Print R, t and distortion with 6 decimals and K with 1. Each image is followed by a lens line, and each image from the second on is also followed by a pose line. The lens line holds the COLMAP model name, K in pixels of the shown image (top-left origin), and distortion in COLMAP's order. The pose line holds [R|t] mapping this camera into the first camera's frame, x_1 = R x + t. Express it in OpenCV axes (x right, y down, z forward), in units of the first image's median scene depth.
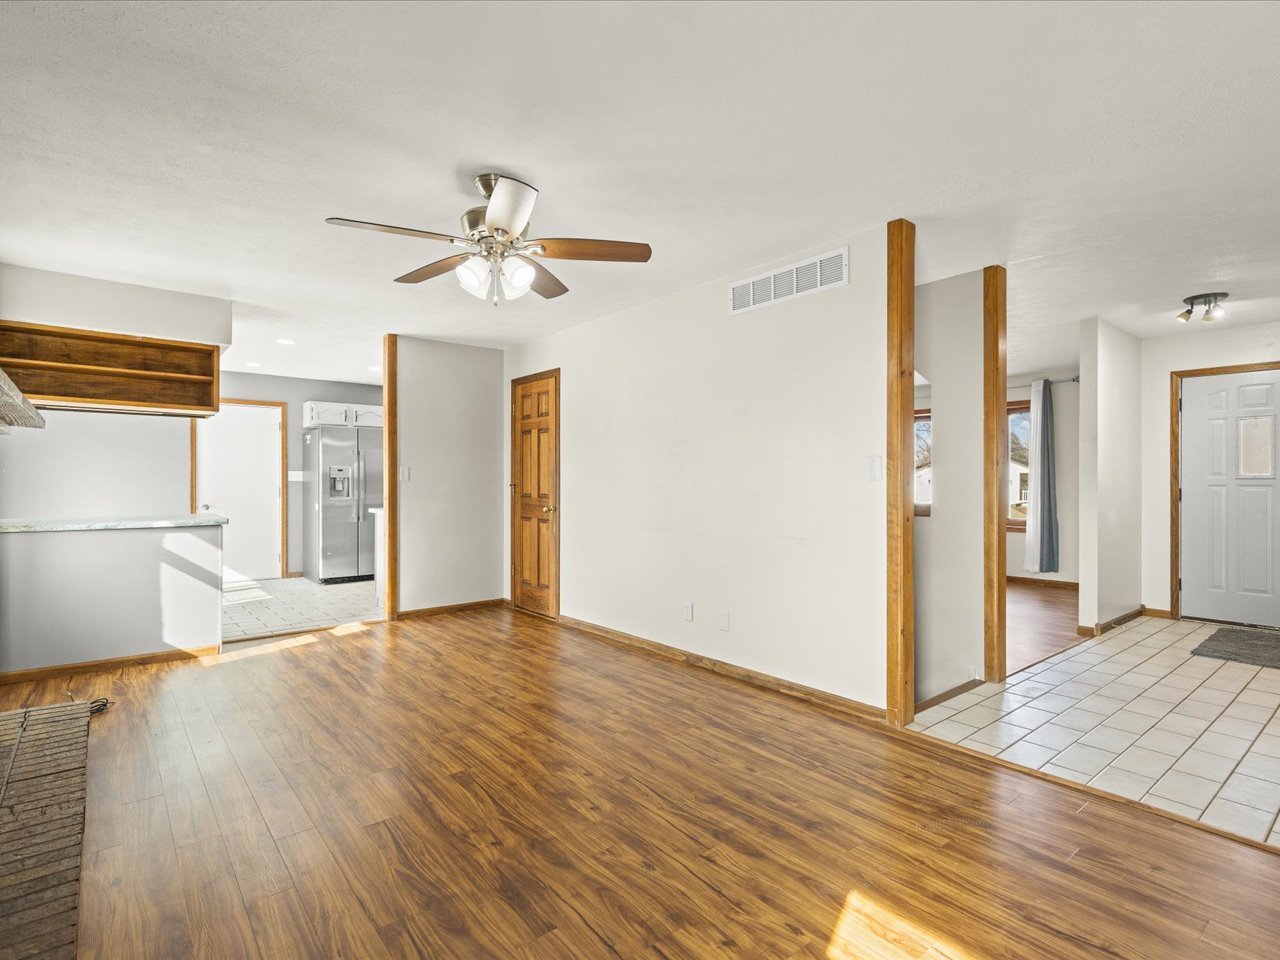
lens RADIAL K [[647.0, 0, 636.3], [0, 647.0, 484.4], [0, 0, 1]] dist [0.009631, -0.000418]
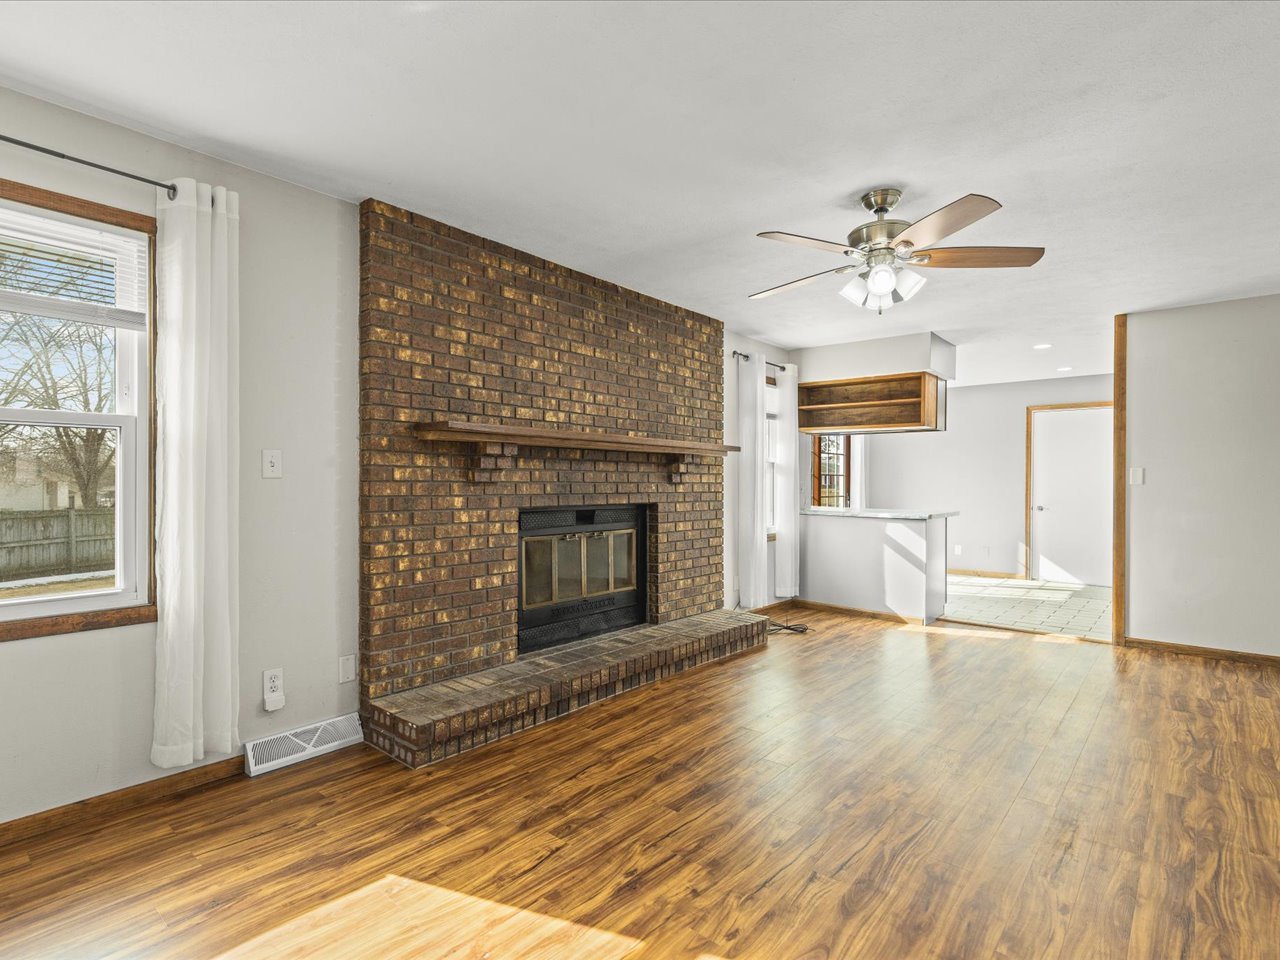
lens RADIAL K [[647.0, 0, 632.4], [0, 647.0, 484.5], [0, 0, 1]] dist [0.009631, -0.000418]
pose [[0.166481, 0.003732, -0.986038, 0.661043], [-0.010219, 0.999946, 0.002060, 0.000956], [0.985992, 0.009733, 0.166510, 0.378709]]
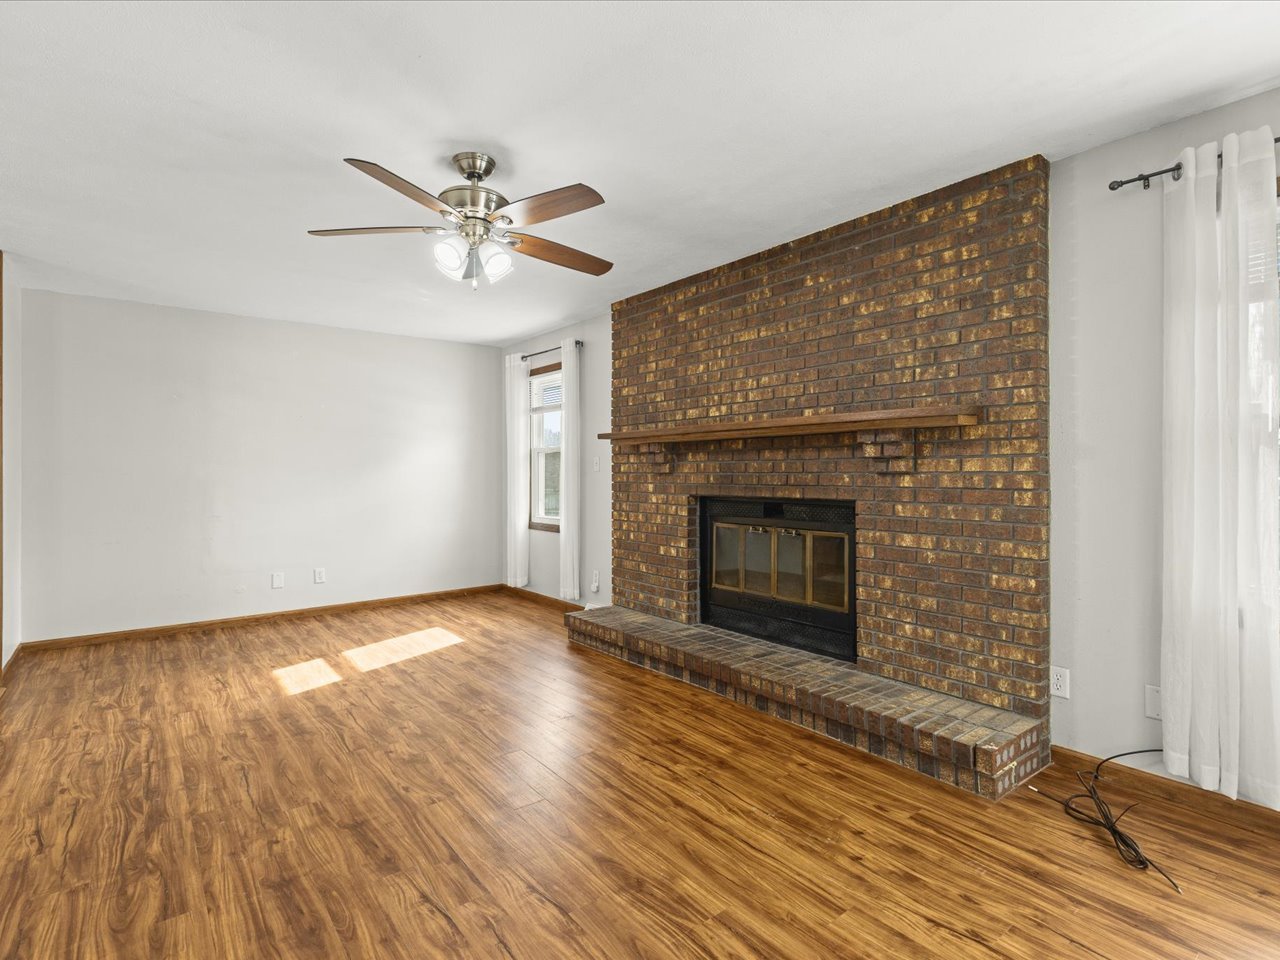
lens RADIAL K [[647.0, 0, 638.9], [0, 647.0, 469.1], [0, 0, 1]] dist [0.009631, -0.000418]
pose [[-0.999772, 0.004098, 0.020977, -0.423558], [0.004125, 0.999991, 0.001256, -0.008779], [-0.020972, 0.001342, -0.999779, 1.720870]]
